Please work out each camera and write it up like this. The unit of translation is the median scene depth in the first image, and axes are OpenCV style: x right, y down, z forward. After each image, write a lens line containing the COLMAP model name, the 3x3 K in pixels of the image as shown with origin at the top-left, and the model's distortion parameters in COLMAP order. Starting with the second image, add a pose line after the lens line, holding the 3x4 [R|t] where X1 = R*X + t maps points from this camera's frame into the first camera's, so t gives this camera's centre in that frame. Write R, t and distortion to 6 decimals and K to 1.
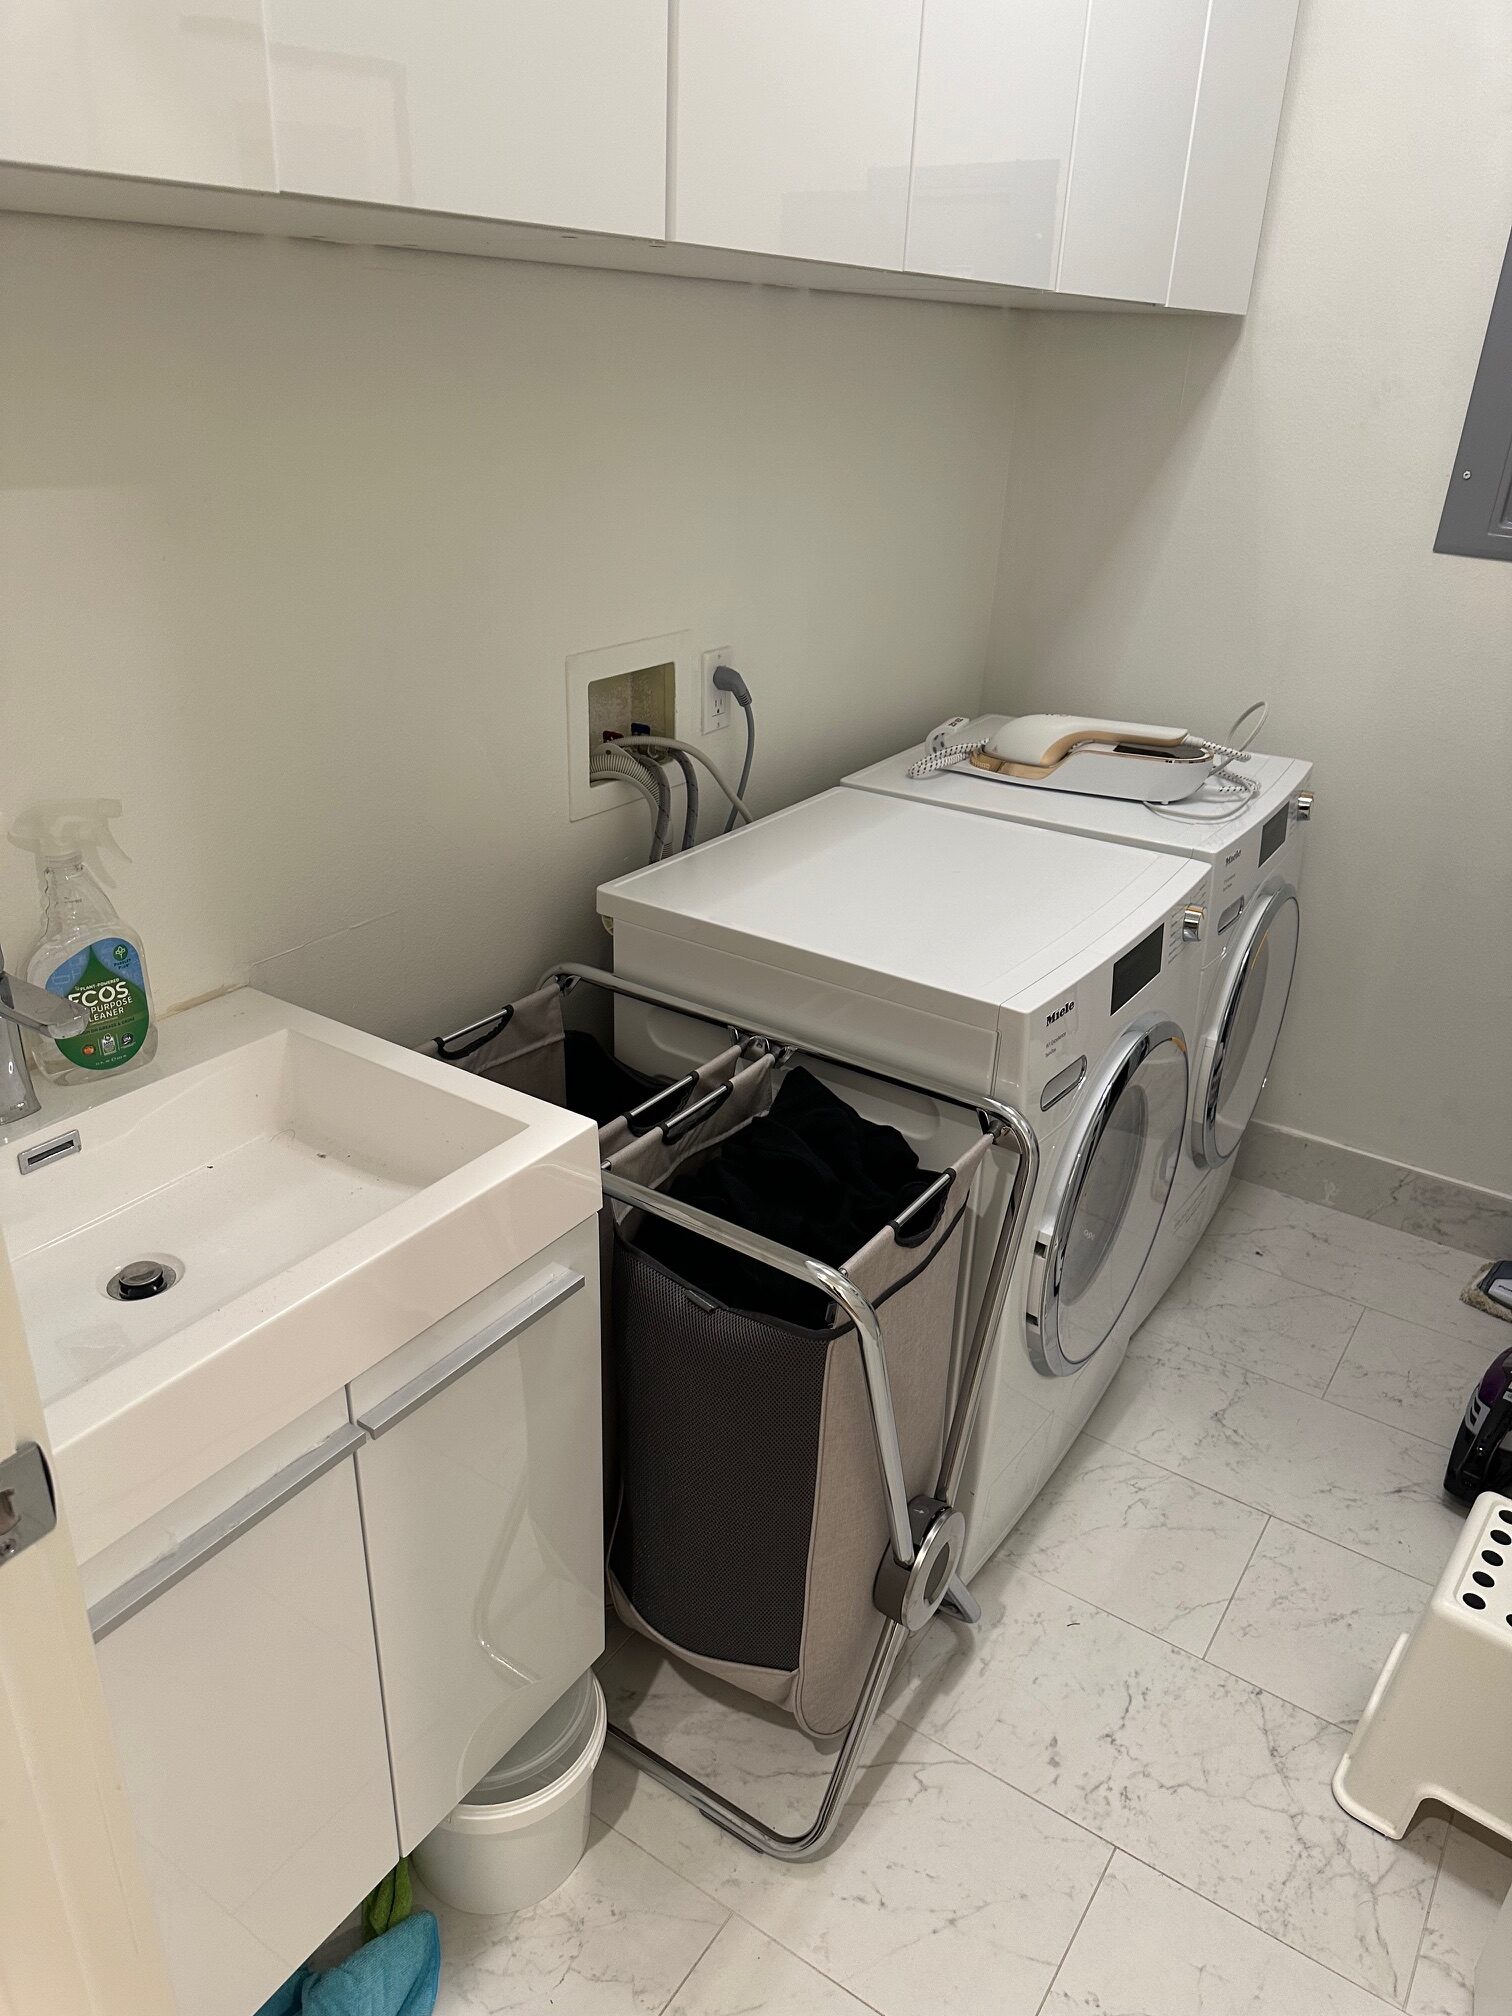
lens RADIAL K [[1402.7, 0, 756.0], [0, 1402.7, 1008.0], [0, 0, 1]] dist [-0.010221, -0.003086]
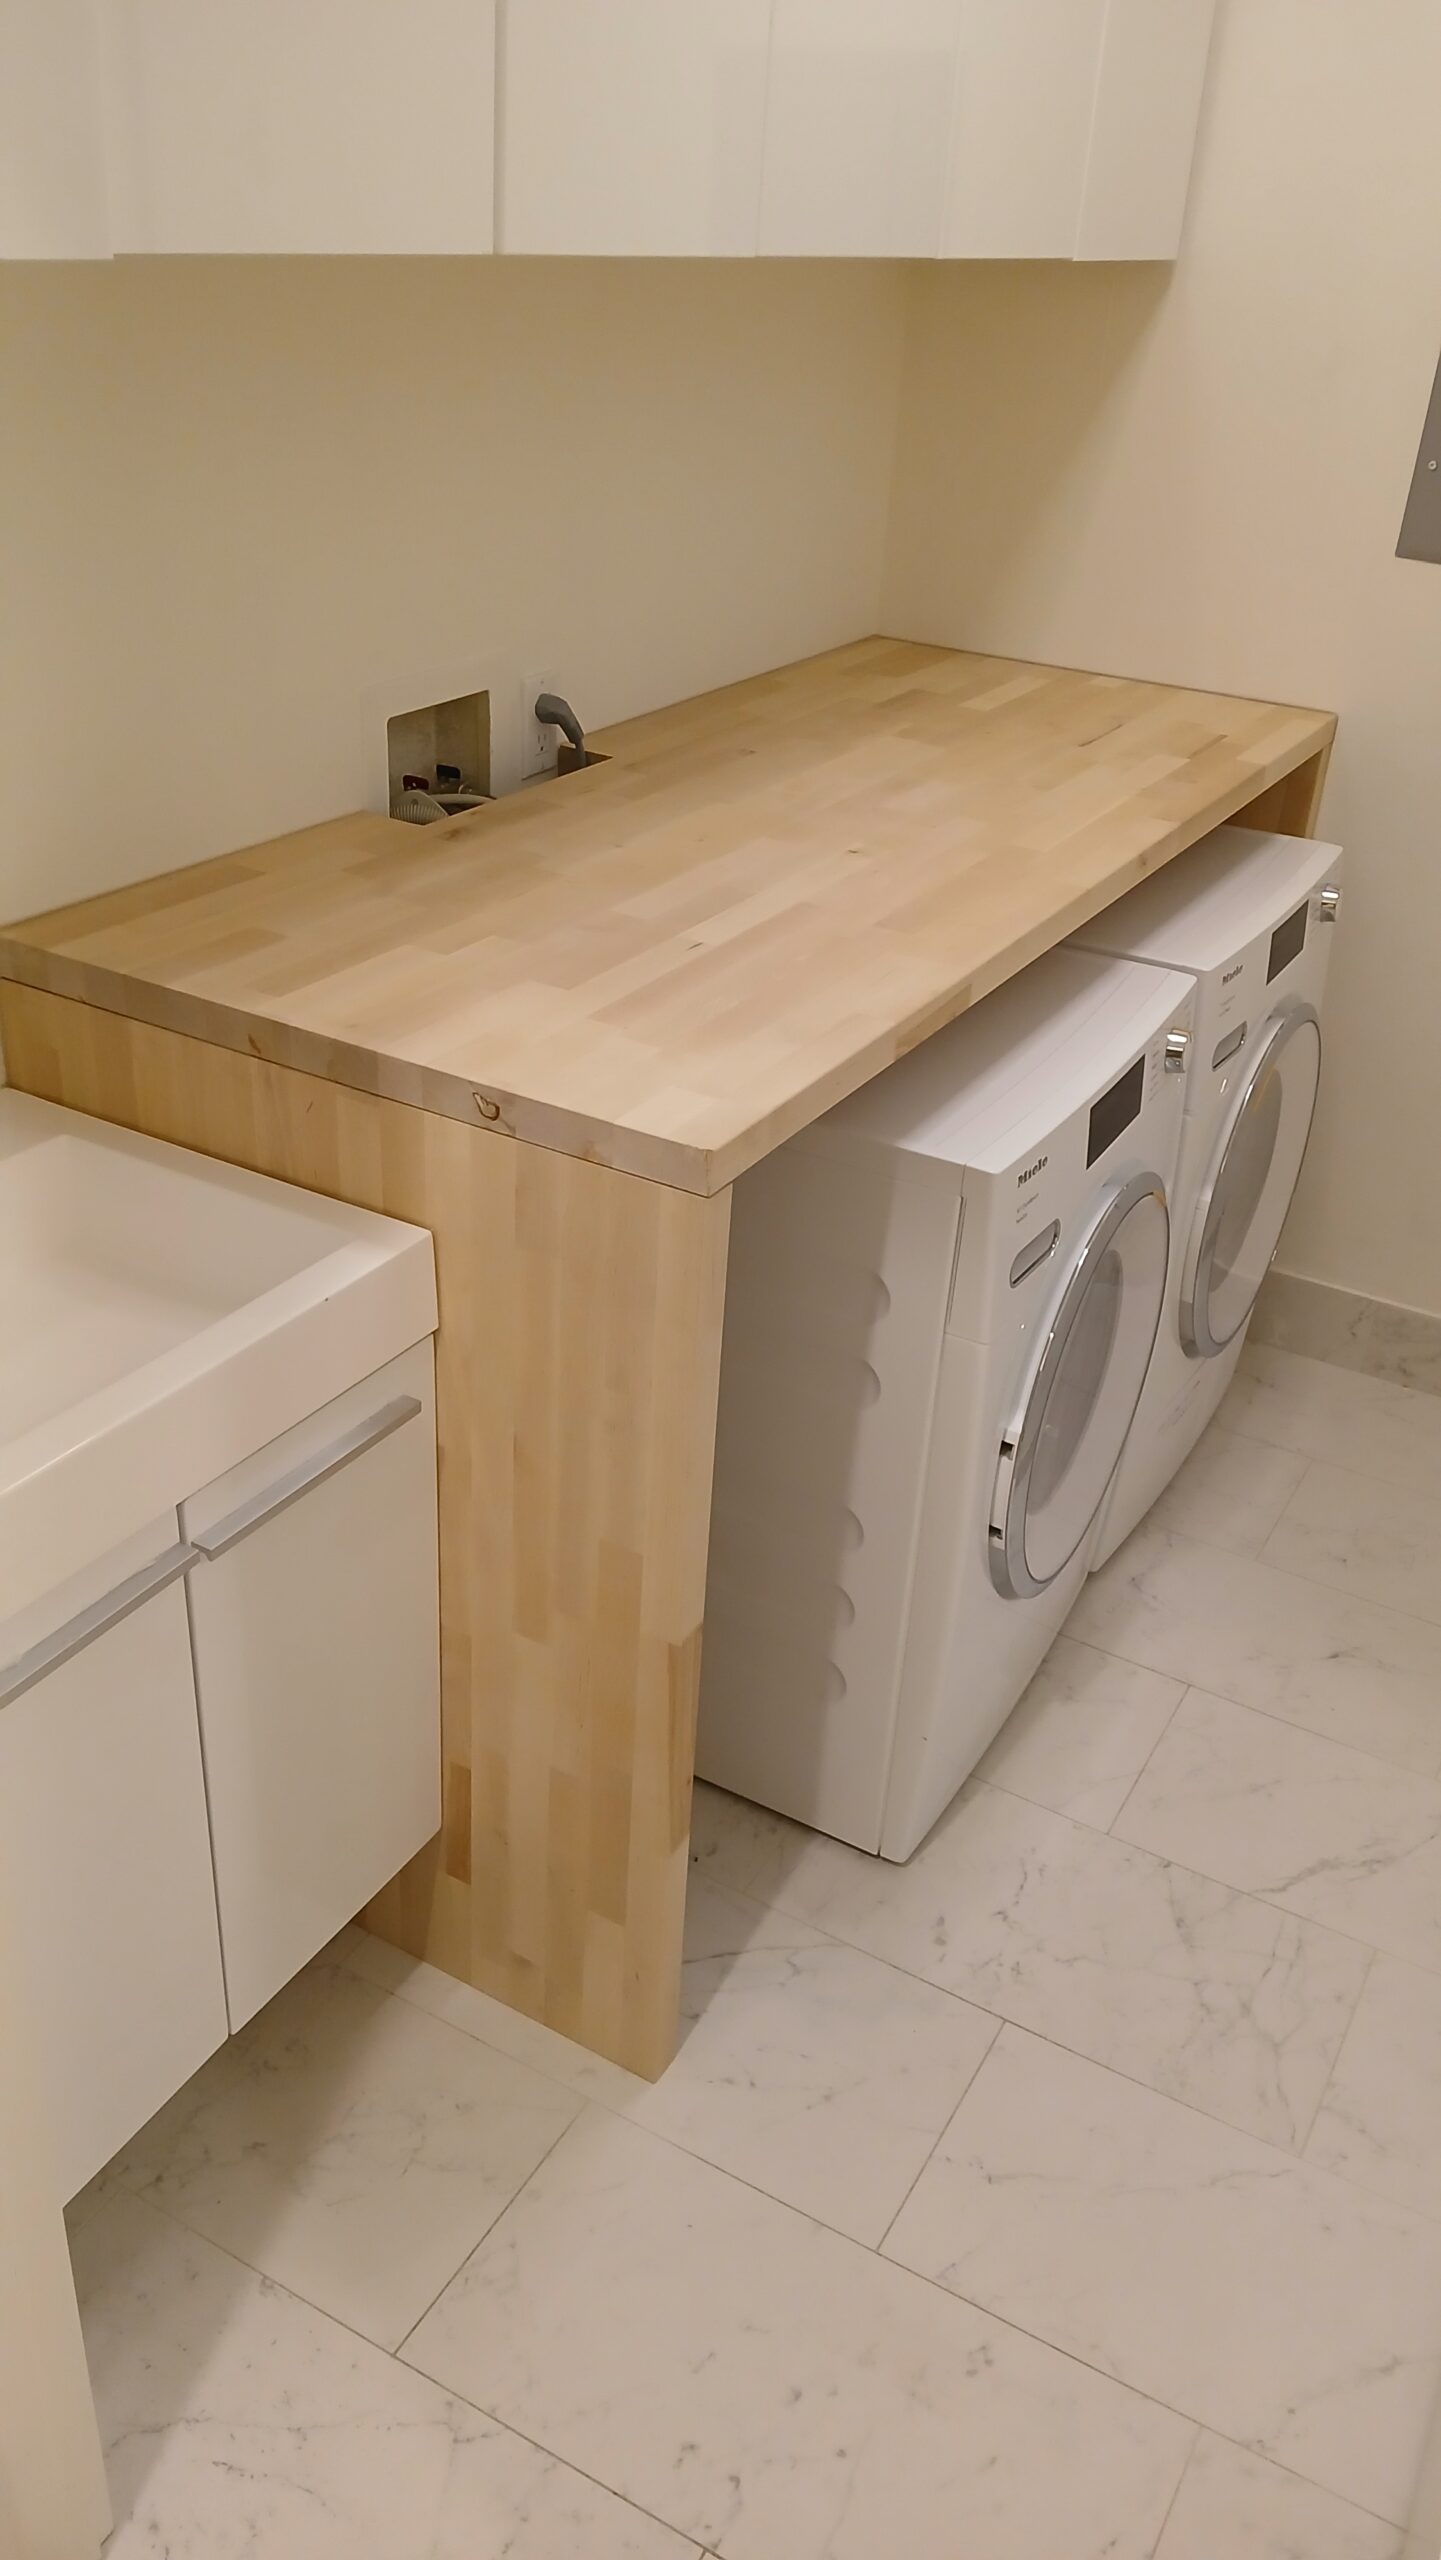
lens RADIAL K [[1966.7, 0, 720.5], [0, 1966.7, 1280.0], [0, 0, 1]] dist [0.051623, -0.101593]
pose [[0.997097, -0.016119, 0.074421, -0.017294], [0.010446, 0.997053, 0.076005, 0.014408], [-0.075427, -0.075007, 0.994326, -0.232989]]
